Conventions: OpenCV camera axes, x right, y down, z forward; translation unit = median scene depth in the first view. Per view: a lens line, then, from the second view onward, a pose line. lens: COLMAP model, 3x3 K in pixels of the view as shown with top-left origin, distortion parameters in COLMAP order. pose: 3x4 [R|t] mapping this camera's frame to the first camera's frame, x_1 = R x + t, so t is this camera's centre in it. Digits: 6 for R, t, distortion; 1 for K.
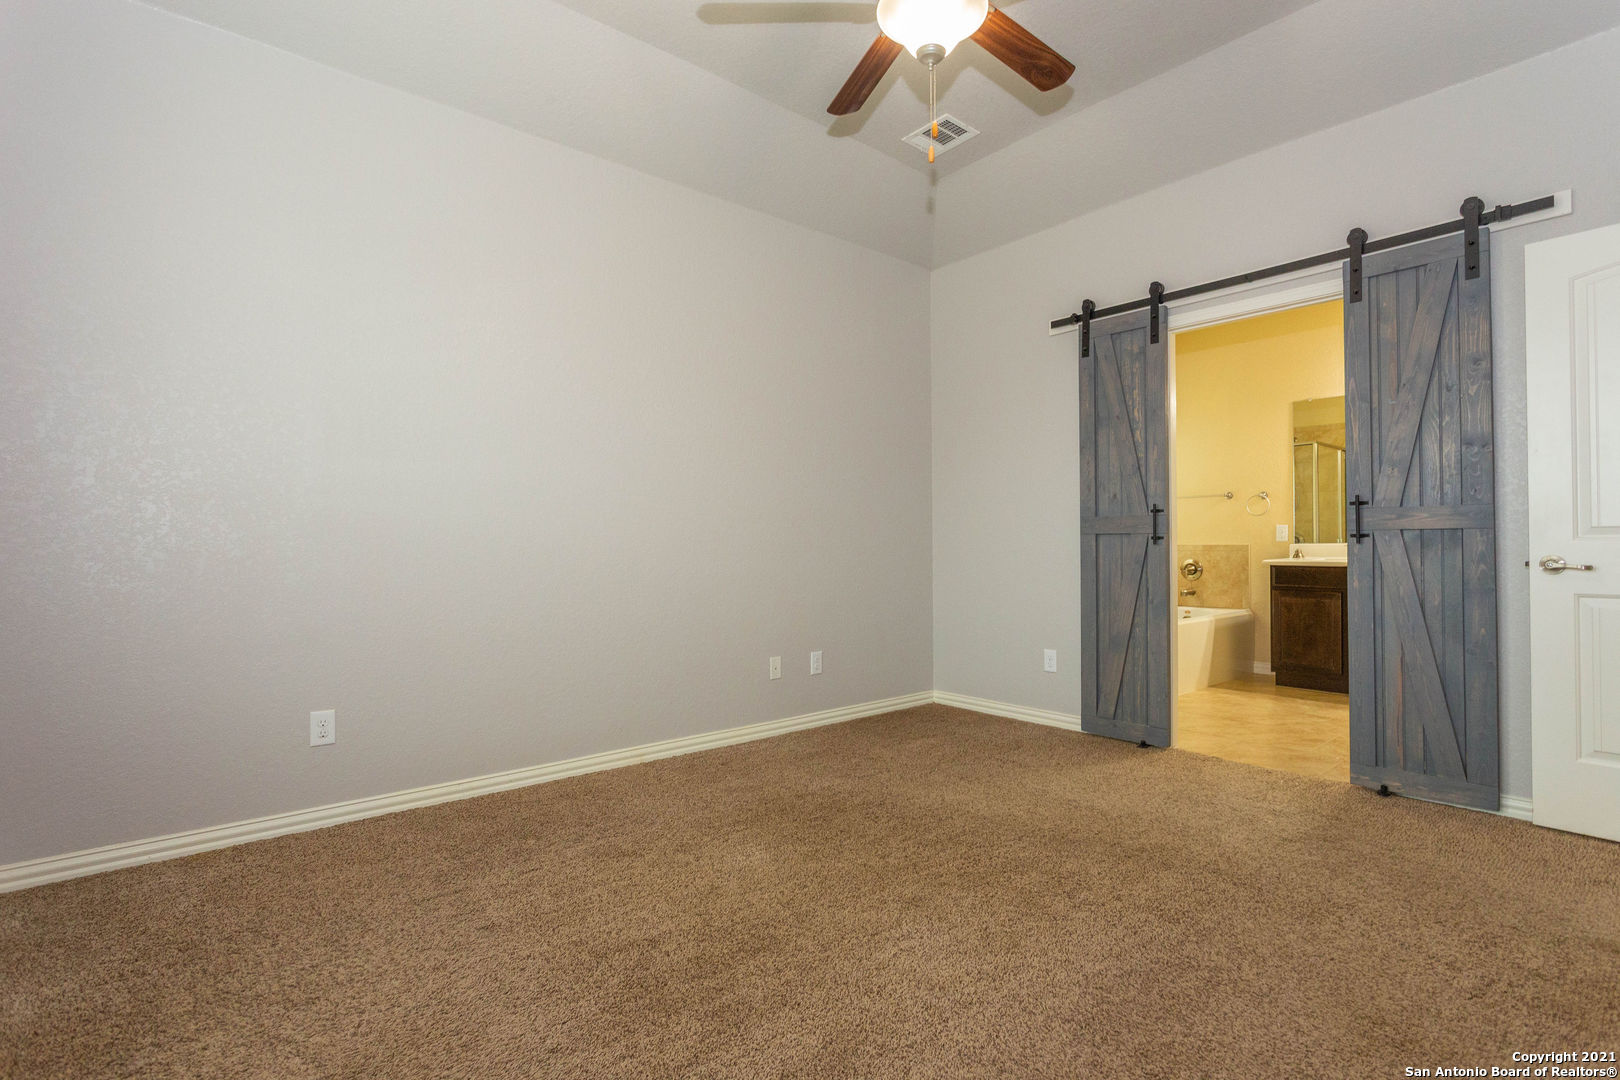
lens RADIAL K [[770.1, 0, 808.5], [0, 770.1, 542.6], [0, 0, 1]] dist [-0.021361, 0.007358]
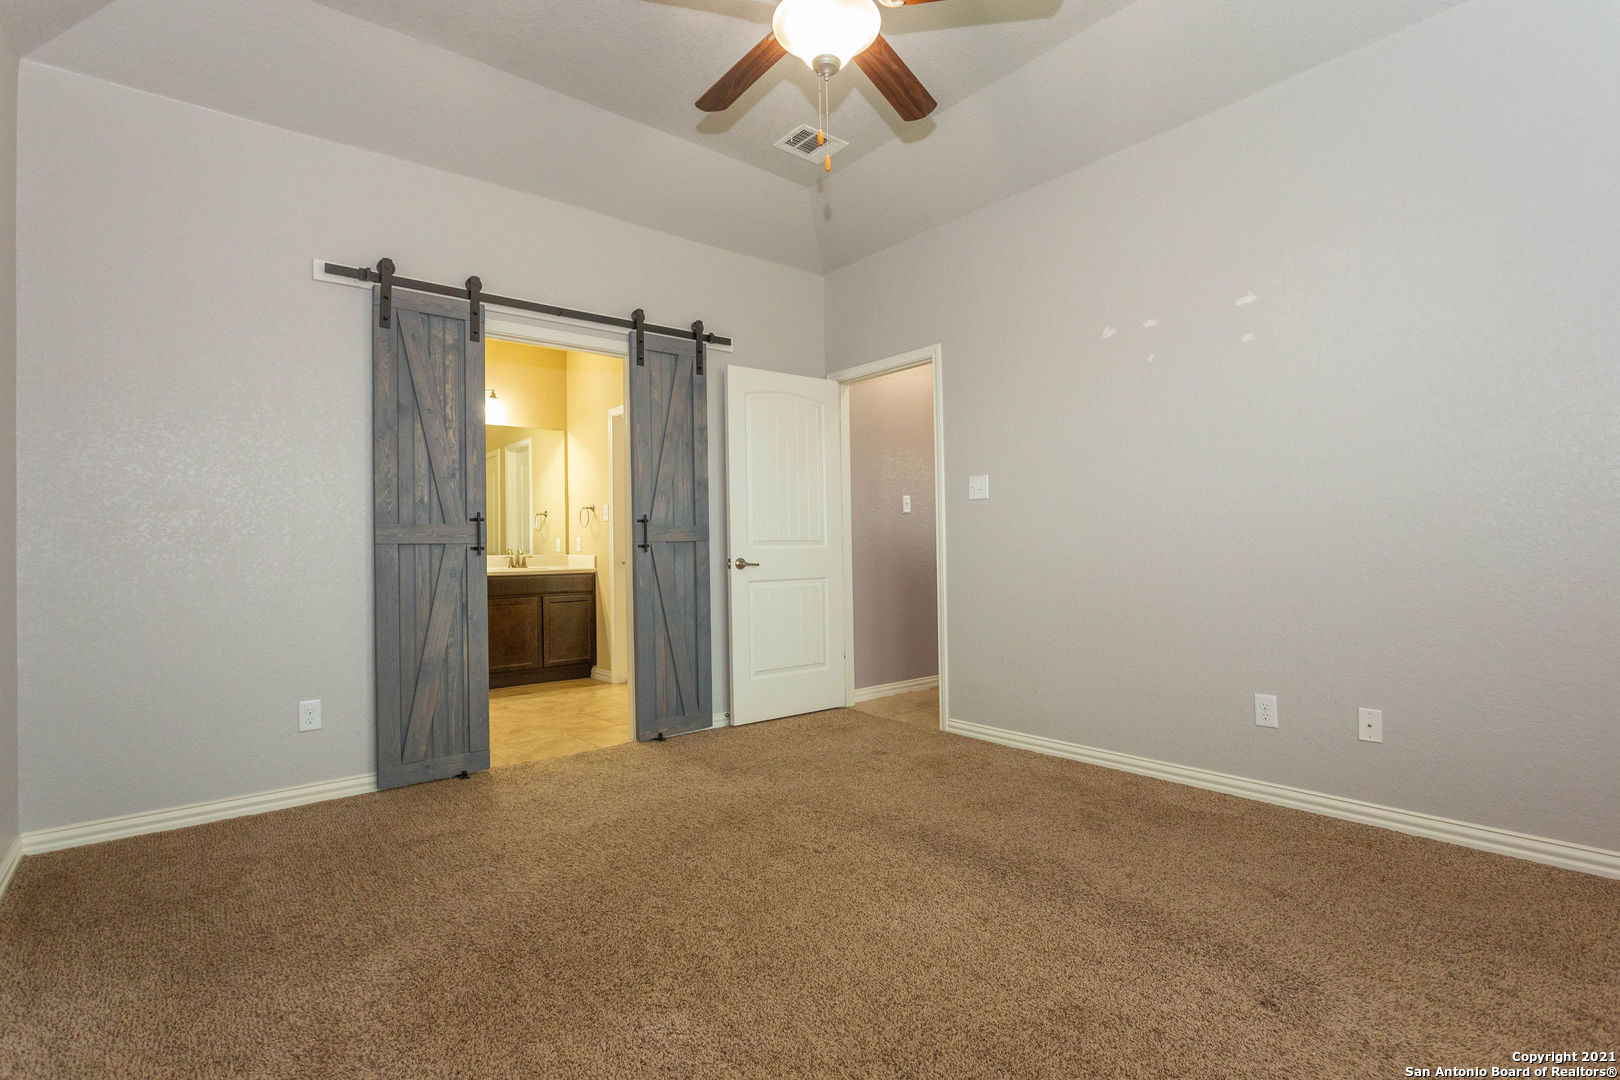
lens RADIAL K [[770.1, 0, 820.2], [0, 770.1, 541.7], [0, 0, 1]] dist [-0.021361, 0.007358]
pose [[0.000877, 0.013073, 0.999914, -0.449582], [0.014631, 0.999807, -0.013084, 0.003596], [-0.999893, 0.014641, 0.000685, 0.539055]]
